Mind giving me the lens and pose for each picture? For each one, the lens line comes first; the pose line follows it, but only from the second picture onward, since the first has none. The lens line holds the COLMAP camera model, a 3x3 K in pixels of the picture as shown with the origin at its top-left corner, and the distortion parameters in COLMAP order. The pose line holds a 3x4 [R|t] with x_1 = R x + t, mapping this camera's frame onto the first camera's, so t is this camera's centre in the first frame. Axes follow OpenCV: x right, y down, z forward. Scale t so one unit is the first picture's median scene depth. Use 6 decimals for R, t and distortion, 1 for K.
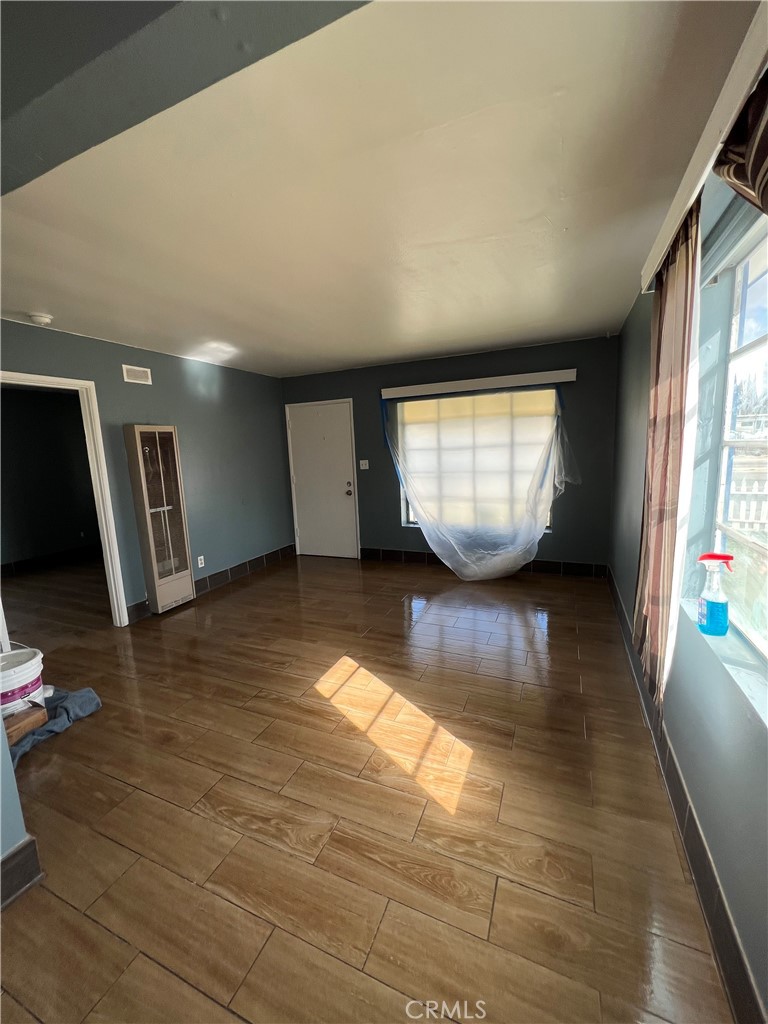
lens RADIAL K [[407.6, 0, 386.6], [0, 407.6, 509.1], [0, 0, 1]] dist [-0.001138, 0.000145]
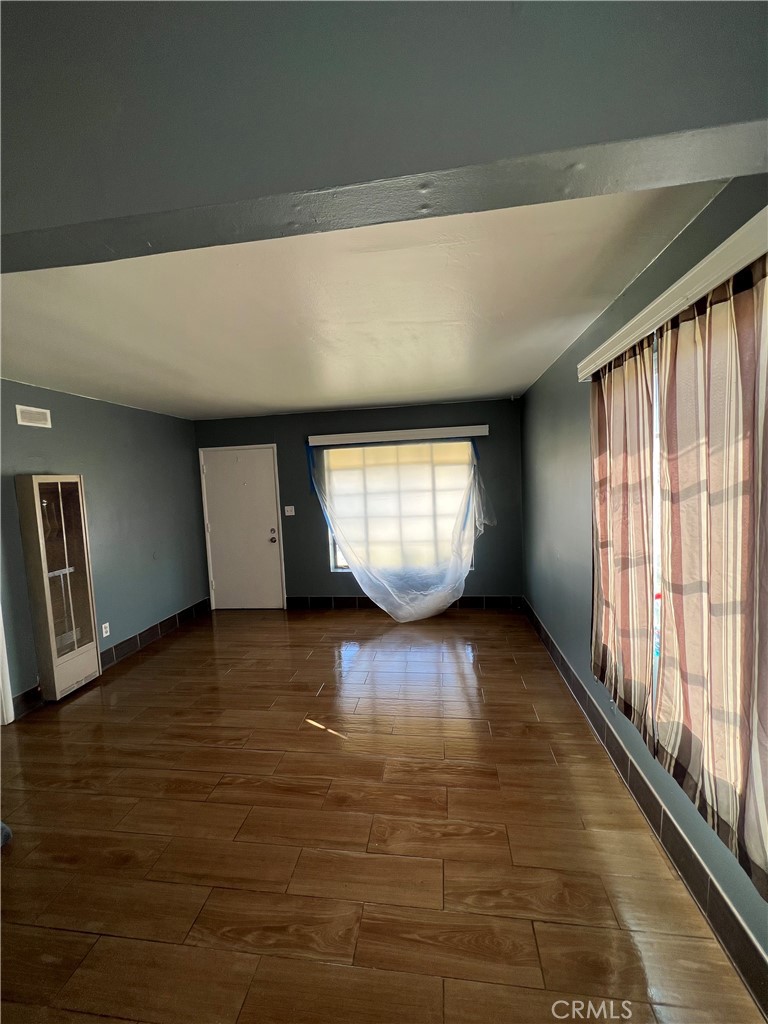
lens RADIAL K [[407.6, 0, 386.6], [0, 407.6, 509.1], [0, 0, 1]] dist [-0.001138, 0.000145]
pose [[0.963693, -0.022499, 0.266064, -0.123776], [0.046137, 0.995487, -0.082927, -0.029104], [-0.262997, 0.092191, 0.960382, -0.000918]]
